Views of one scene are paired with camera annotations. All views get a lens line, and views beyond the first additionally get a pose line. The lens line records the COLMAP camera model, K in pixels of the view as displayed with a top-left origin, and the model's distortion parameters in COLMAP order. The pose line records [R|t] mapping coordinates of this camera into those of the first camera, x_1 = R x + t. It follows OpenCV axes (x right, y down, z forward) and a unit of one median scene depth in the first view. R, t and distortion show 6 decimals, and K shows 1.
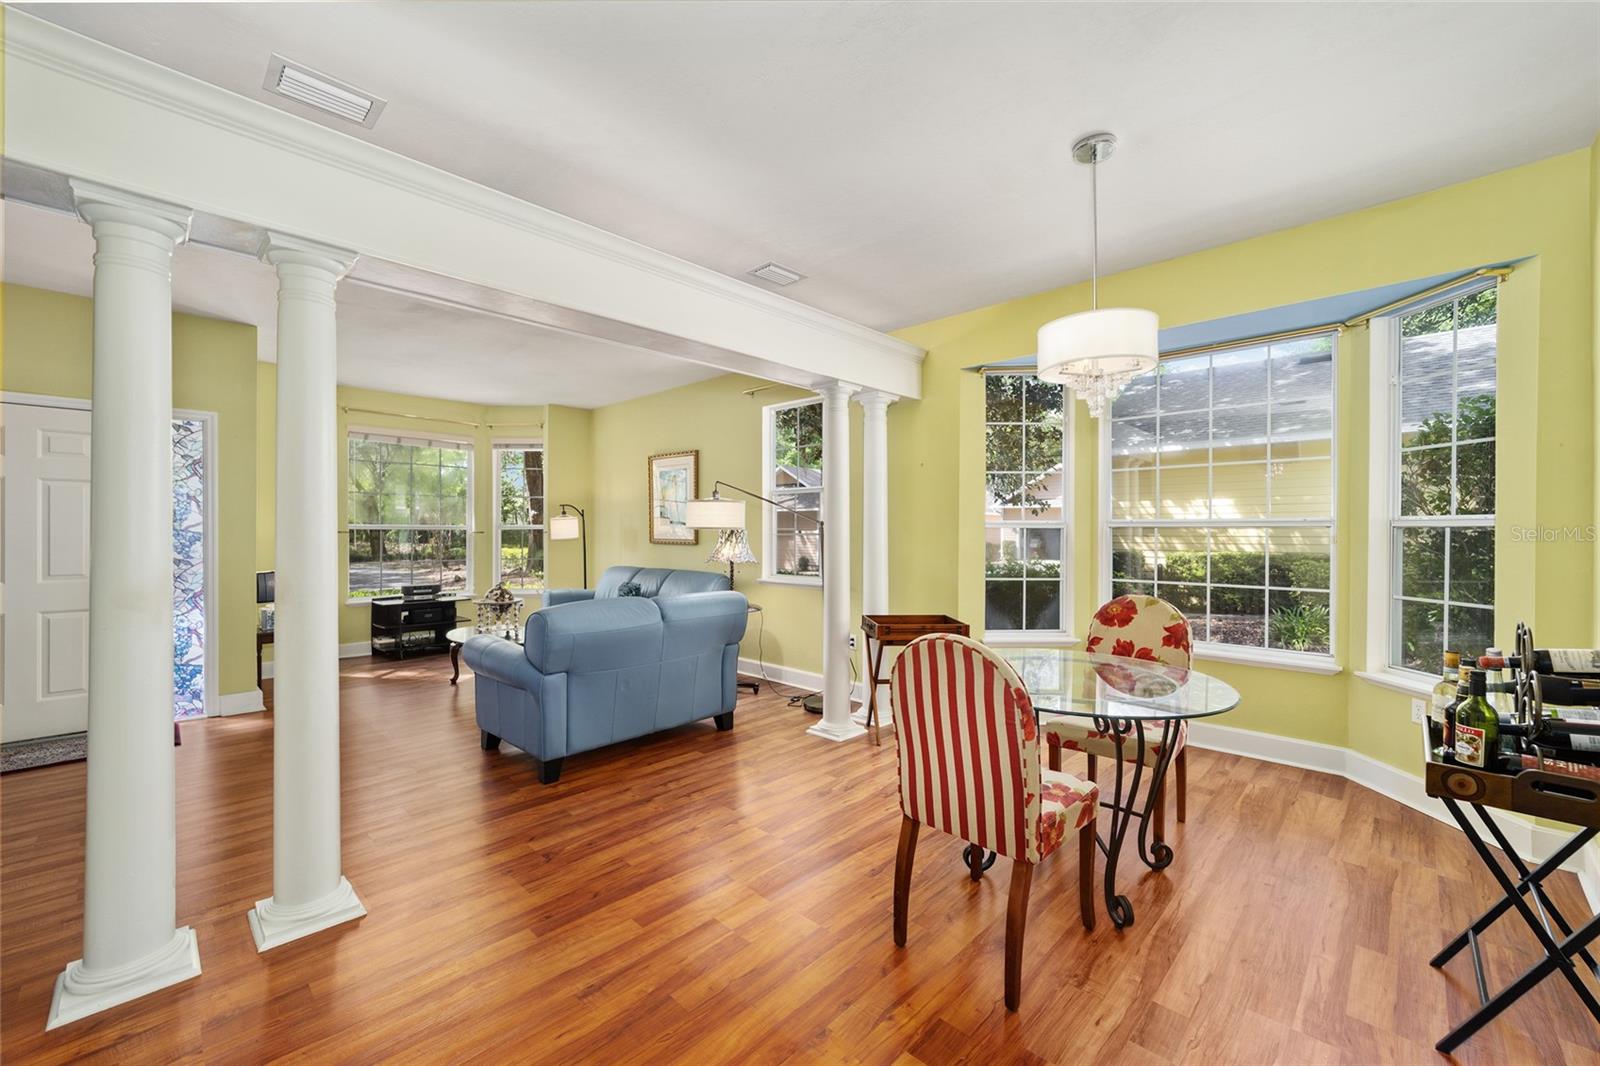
lens RADIAL K [[641.4, 0, 797.8], [0, 641.4, 533.0], [0, 0, 1]] dist [0.000021, 0.000378]
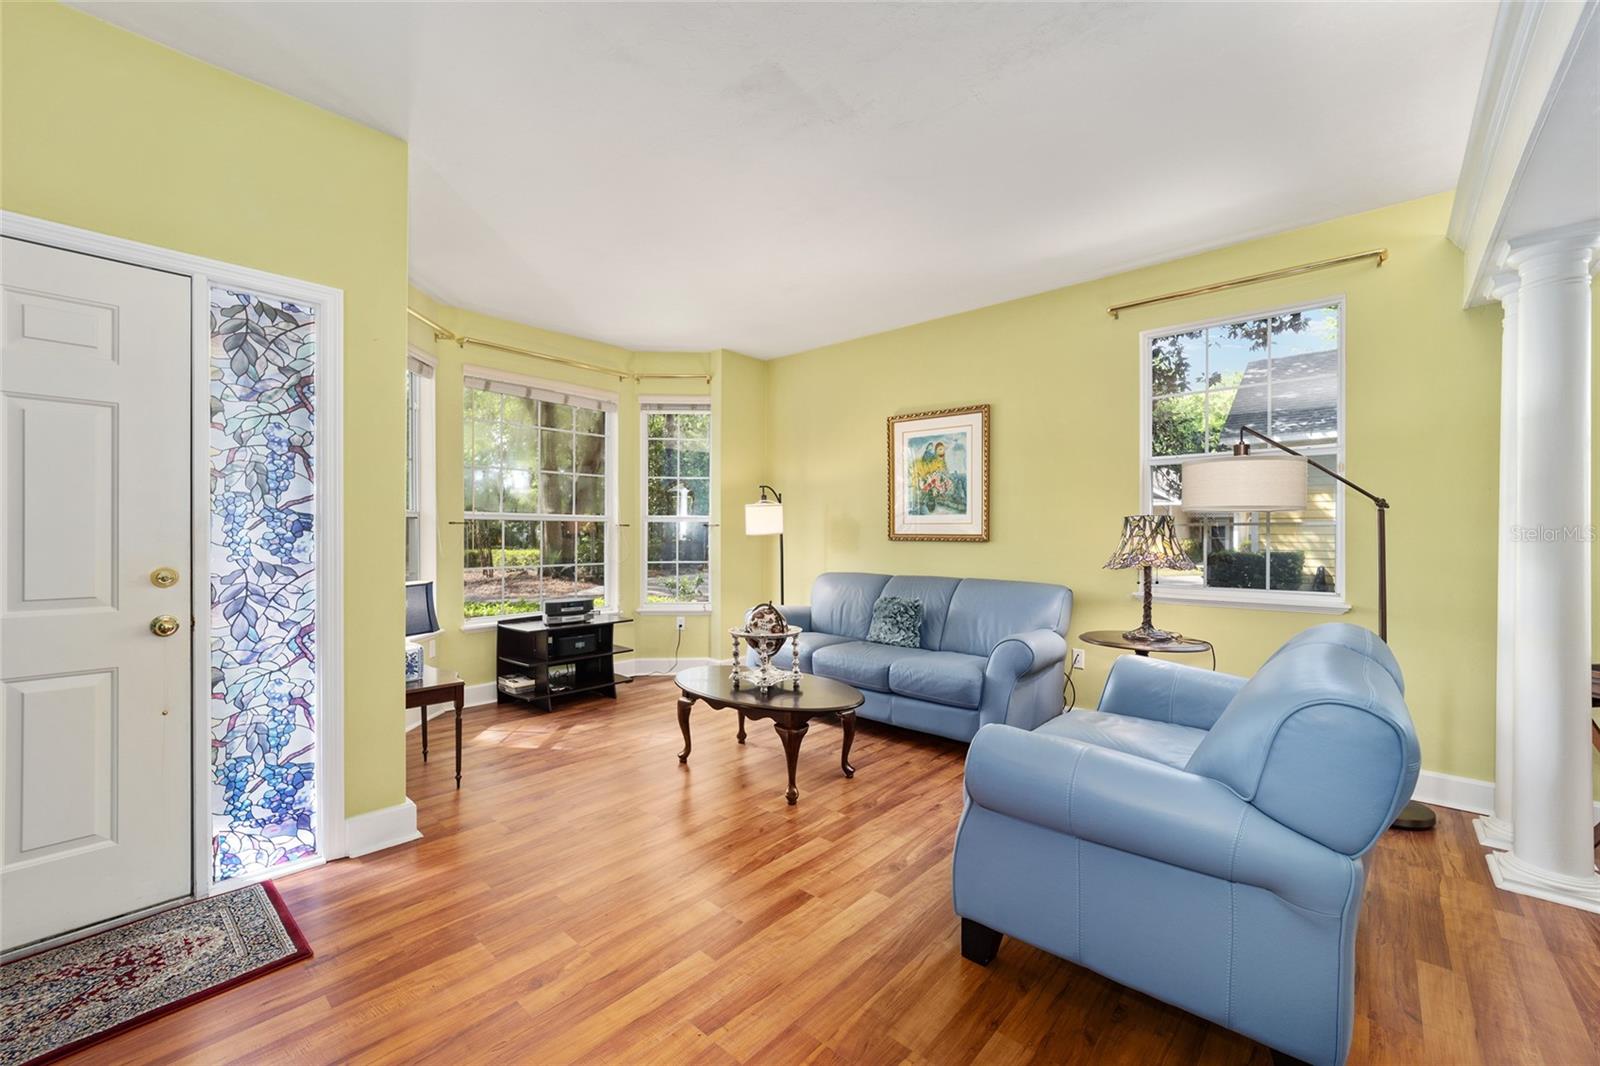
lens RADIAL K [[641.4, 0, 802.0], [0, 641.4, 534.5], [0, 0, 1]] dist [0.000021, 0.000378]
pose [[0.999227, 0.000338, 0.039303, -0.369151], [-0.000355, 1.000000, 0.000438, 0.010013], [-0.039303, -0.000452, 0.999227, 0.305352]]
